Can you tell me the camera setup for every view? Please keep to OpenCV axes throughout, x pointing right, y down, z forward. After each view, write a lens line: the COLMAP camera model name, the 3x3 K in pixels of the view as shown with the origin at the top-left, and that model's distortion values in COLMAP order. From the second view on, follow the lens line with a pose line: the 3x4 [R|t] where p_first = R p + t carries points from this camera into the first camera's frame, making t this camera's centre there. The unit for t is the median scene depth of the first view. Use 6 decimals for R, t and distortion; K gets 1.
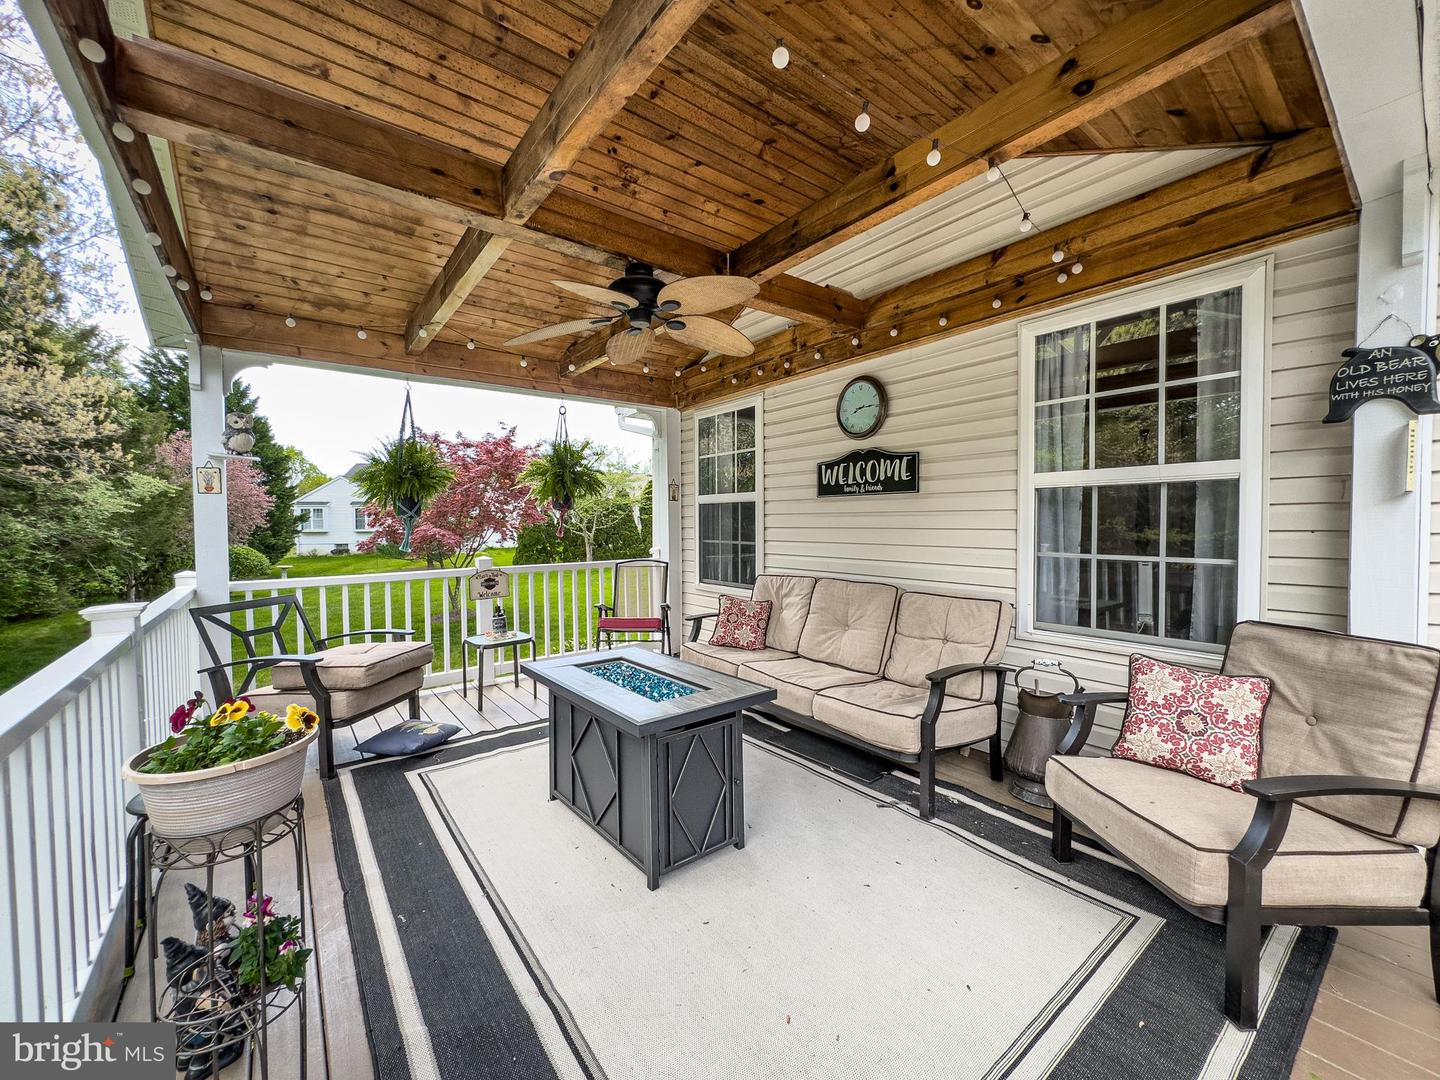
lens RADIAL K [[573.2, 0, 720.0], [0, 573.2, 540.0], [0, 0, 1]] dist [-0.003200, -0.000200]
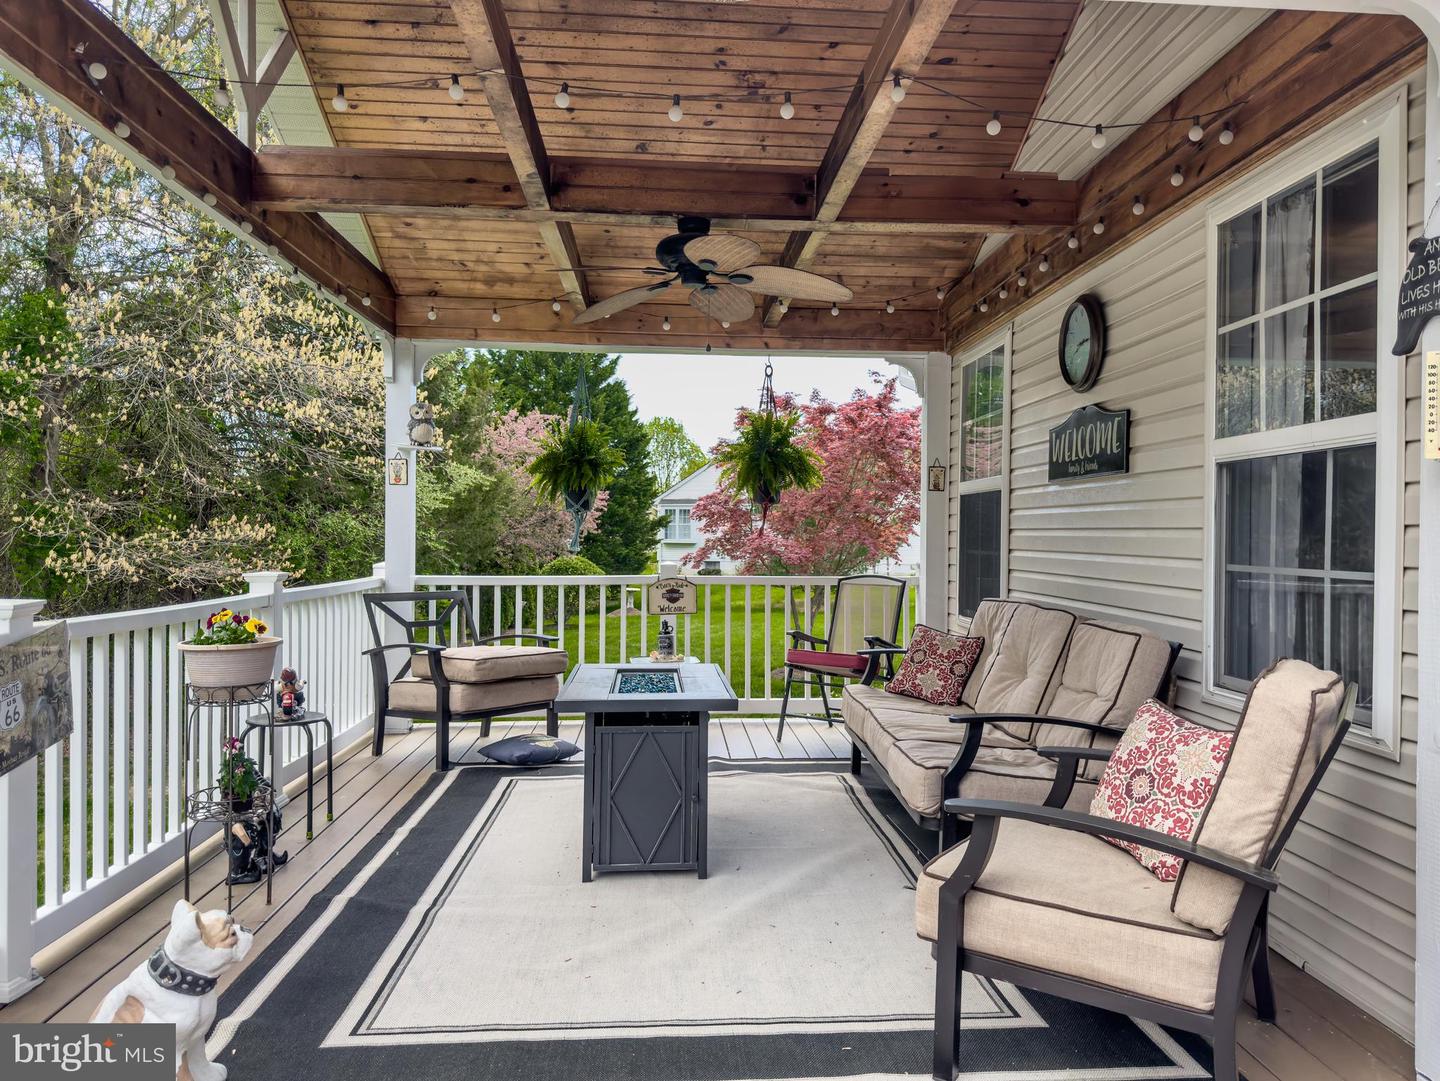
lens RADIAL K [[1059.2, 0, 754.5], [0, 1059.2, 547.5], [0, 0, 1]] dist [0.122068, -0.221783]
pose [[0.839383, 0.022109, -0.543091, 0.637533], [-0.033475, 0.999378, -0.011053, 0.028091], [0.542509, 0.027457, 0.839601, -0.229839]]
